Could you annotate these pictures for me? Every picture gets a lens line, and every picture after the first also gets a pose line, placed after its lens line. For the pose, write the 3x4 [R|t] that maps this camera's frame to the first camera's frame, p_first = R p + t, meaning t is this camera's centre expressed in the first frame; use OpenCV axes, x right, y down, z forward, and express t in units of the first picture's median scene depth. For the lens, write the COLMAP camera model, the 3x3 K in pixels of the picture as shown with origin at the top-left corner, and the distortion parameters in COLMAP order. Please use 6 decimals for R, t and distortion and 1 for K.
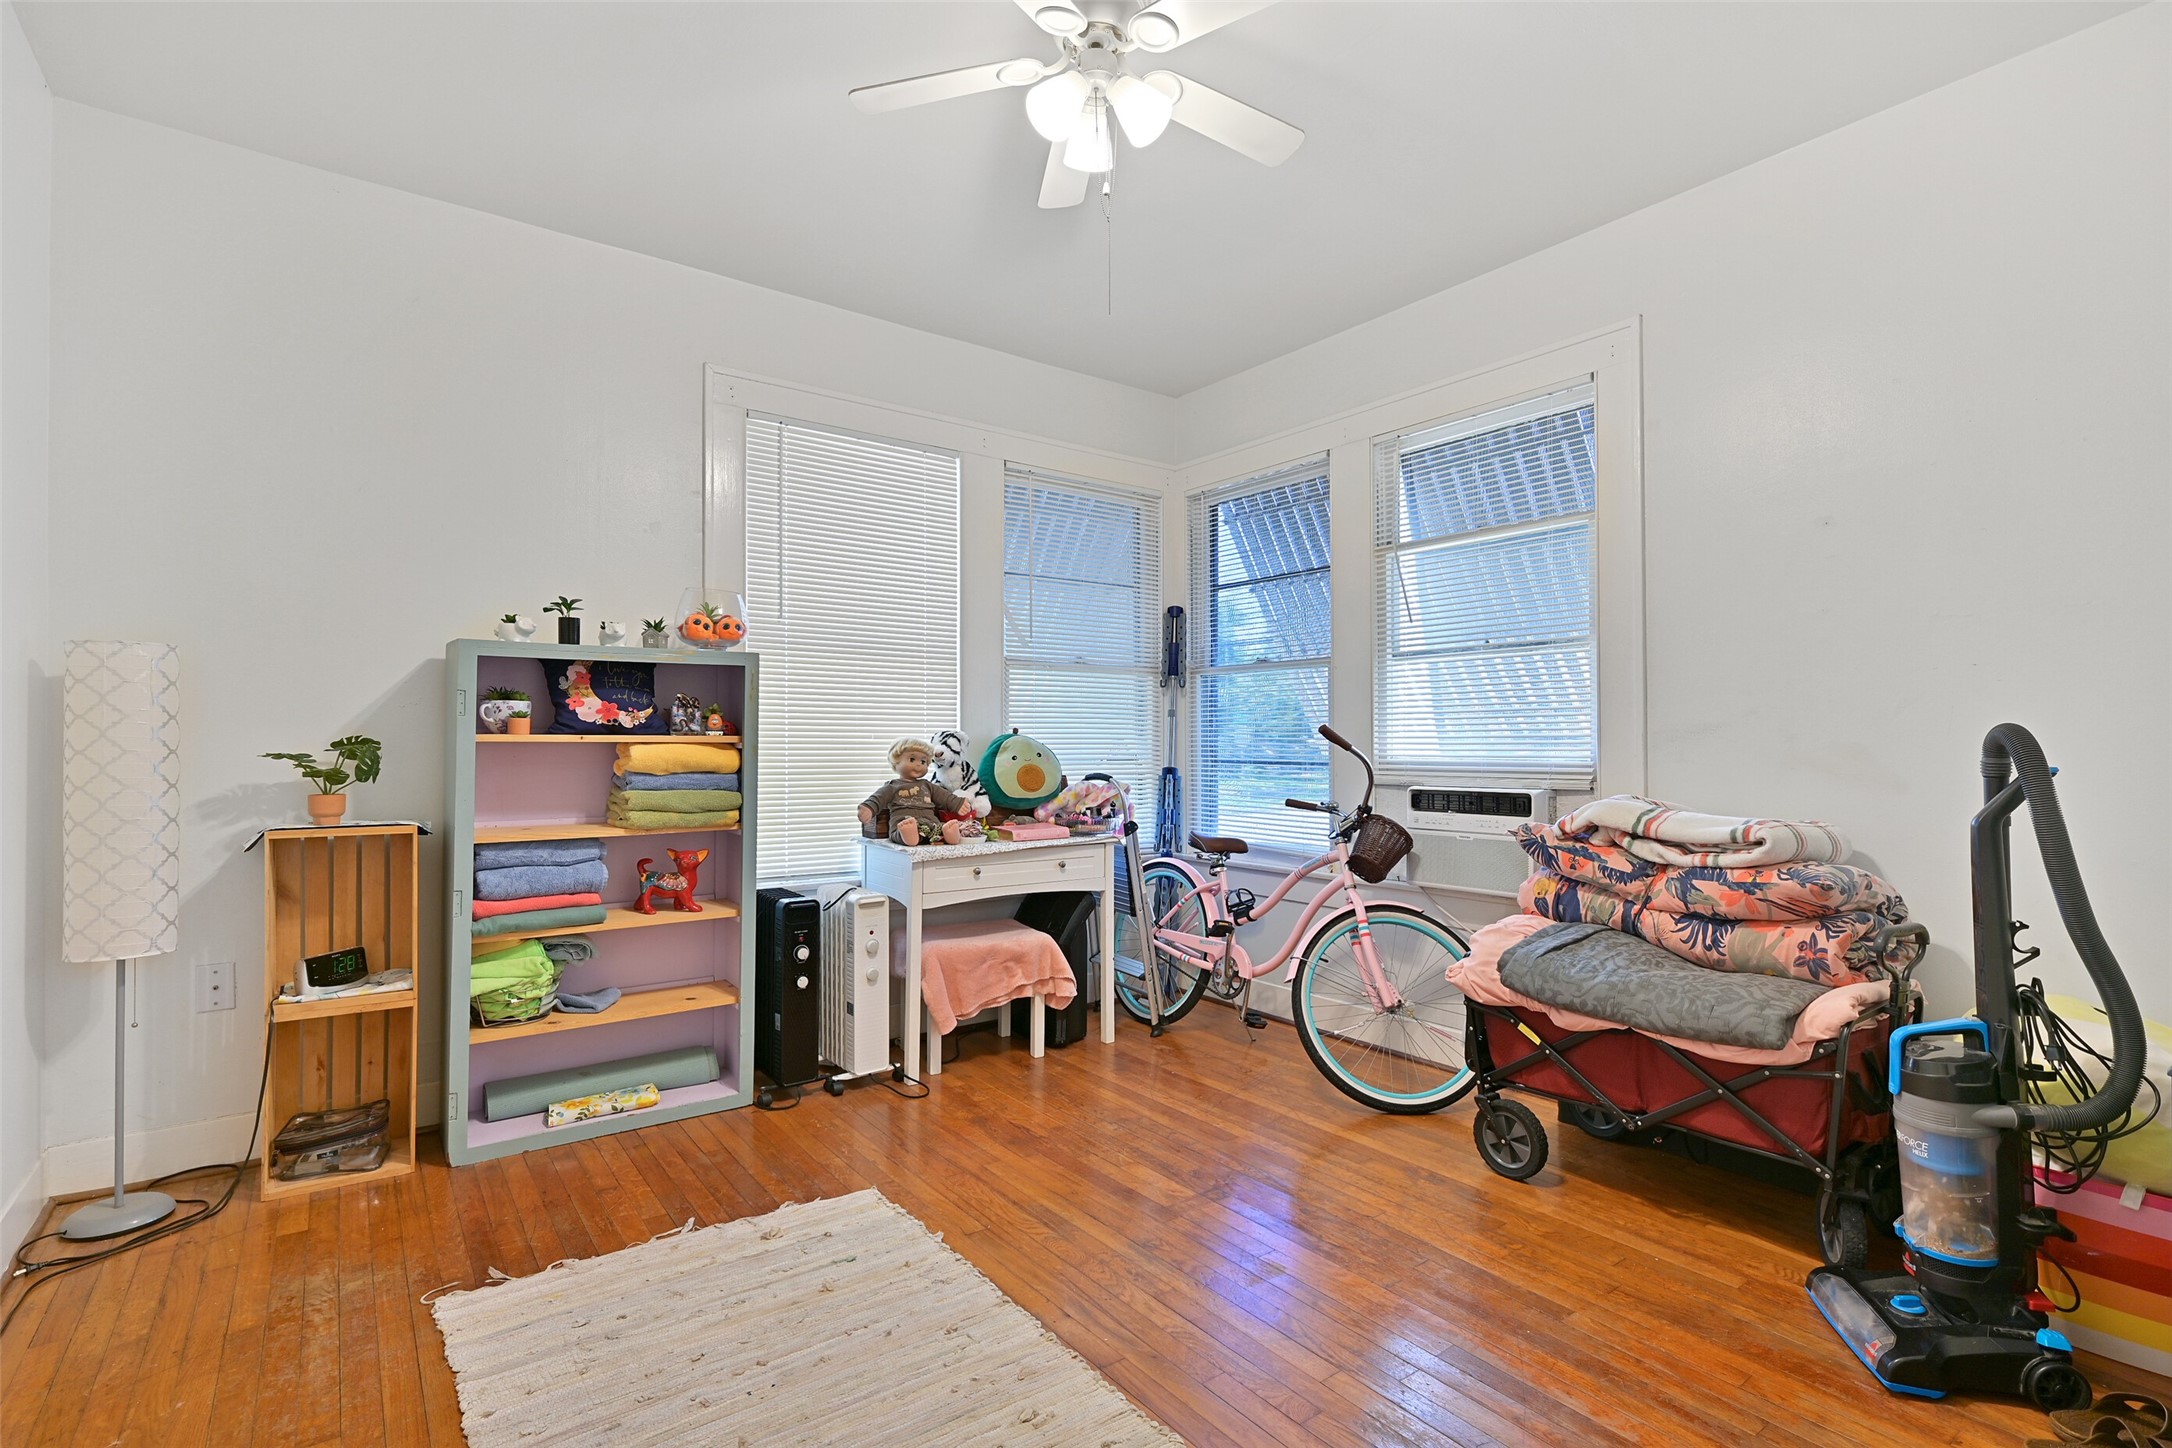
lens RADIAL K [[1006.2, 0, 1086.0], [0, 1006.2, 724.0], [0, 0, 1]] dist [-0.001437, -0.000170]
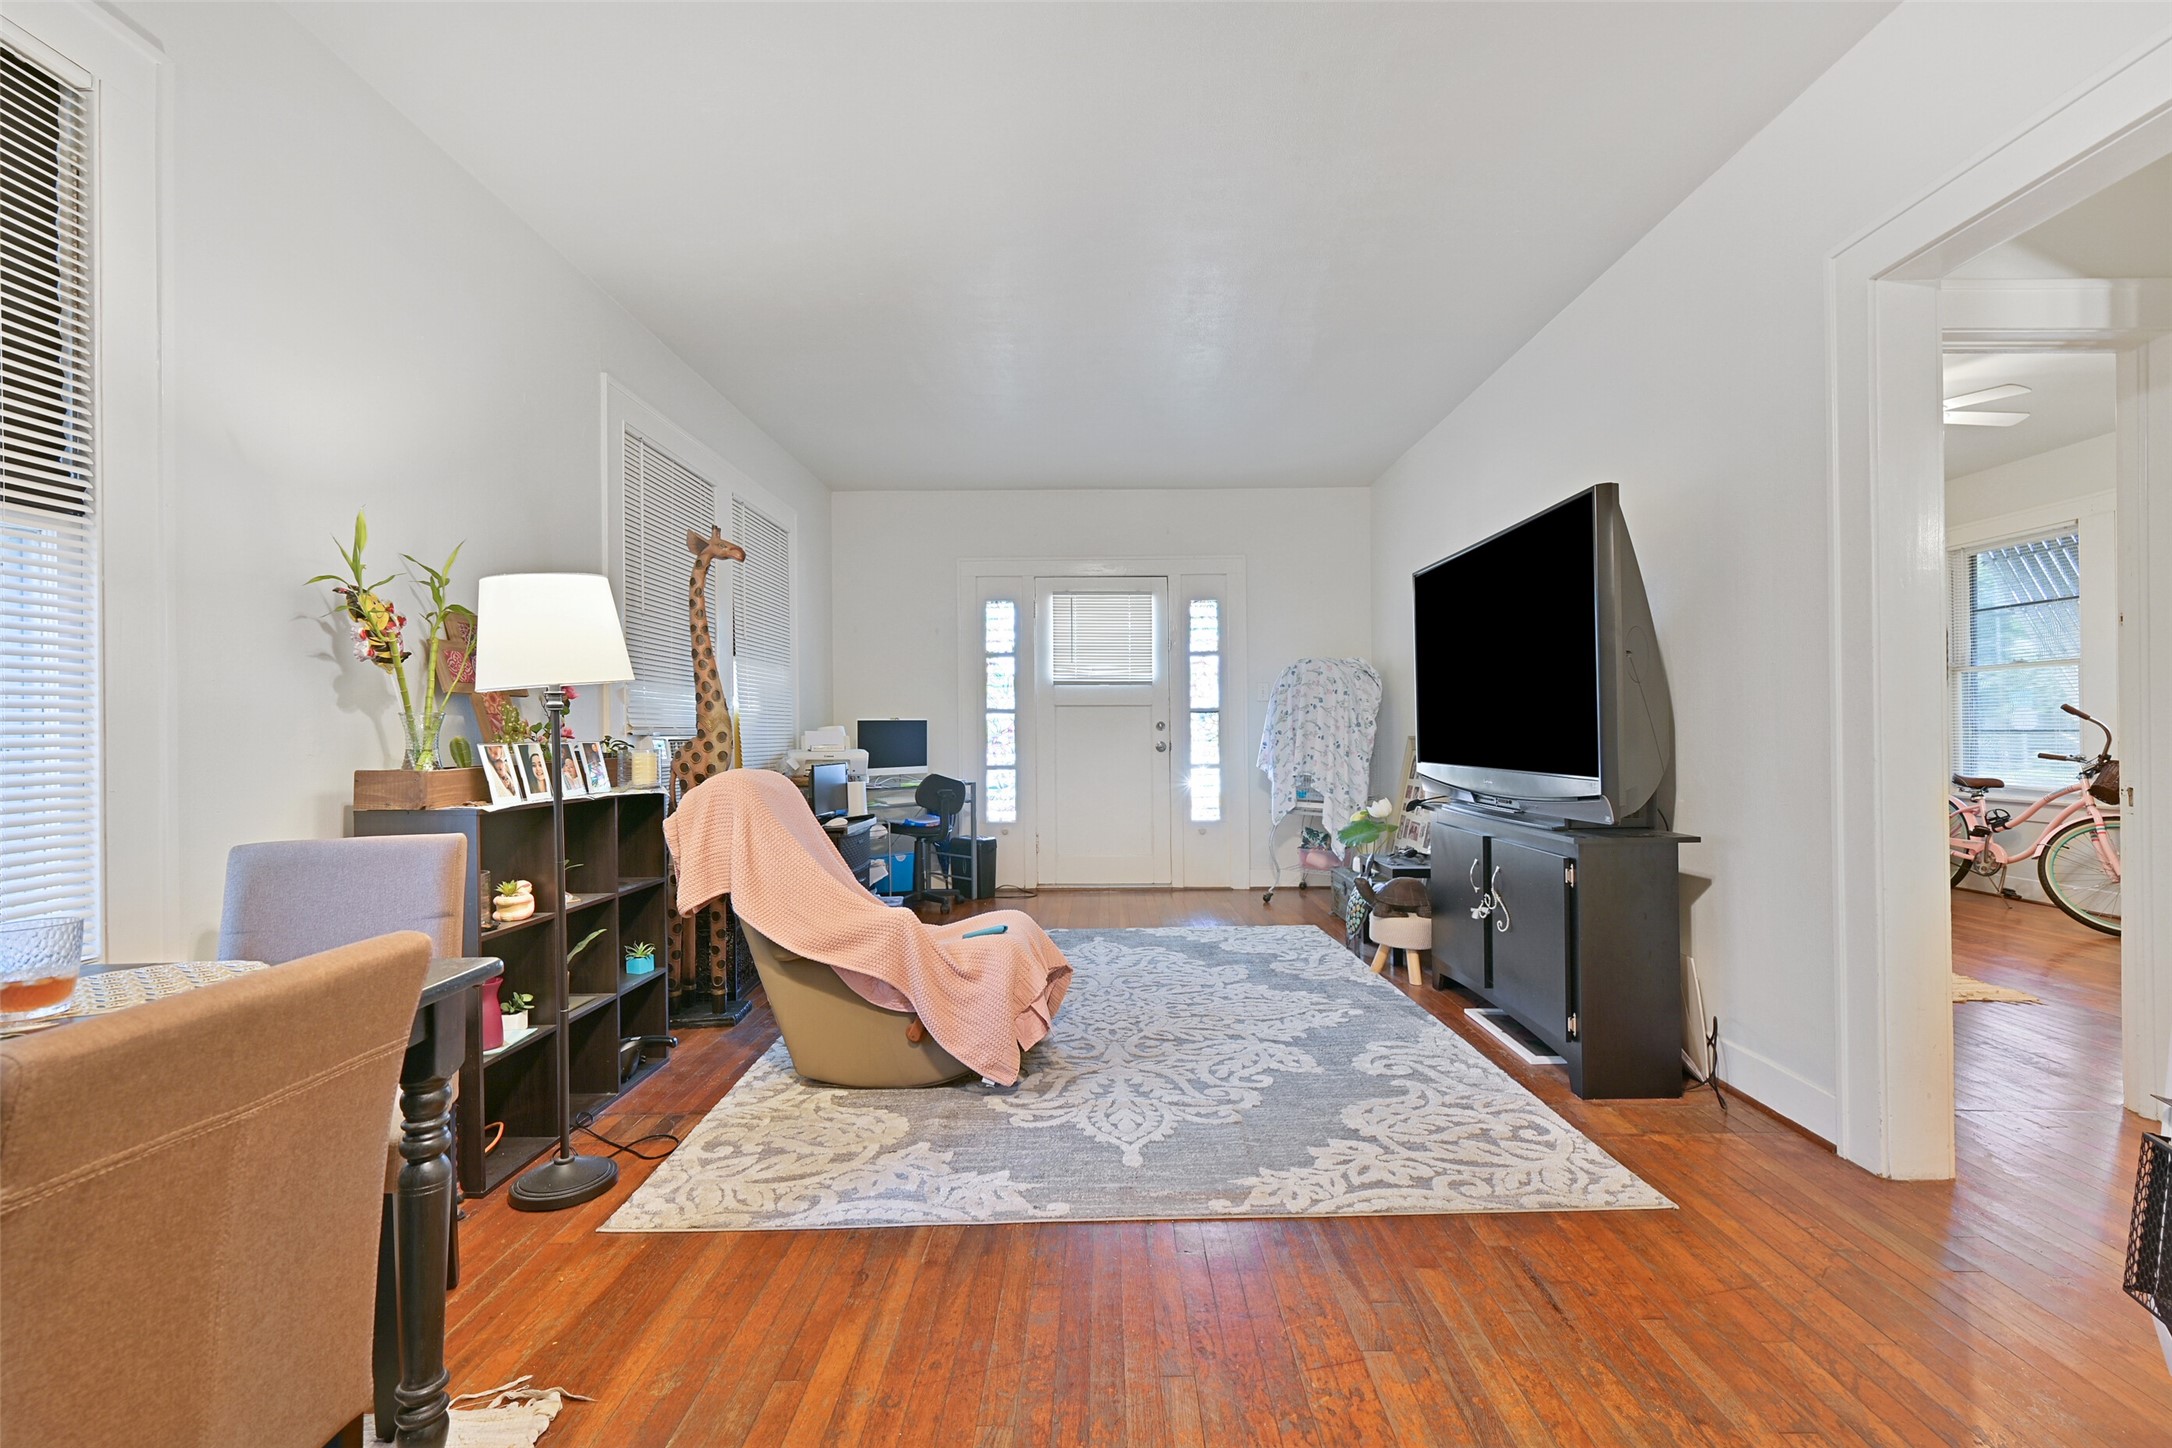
lens RADIAL K [[926.2, 0, 1094.9], [0, 926.2, 728.0], [0, 0, 1]] dist [-0.000145, -0.000130]
pose [[0.802652, -0.010244, -0.596360, -0.134094], [0.018365, 0.999803, 0.007543, -0.000373], [0.596165, -0.017007, 0.802681, -1.175474]]
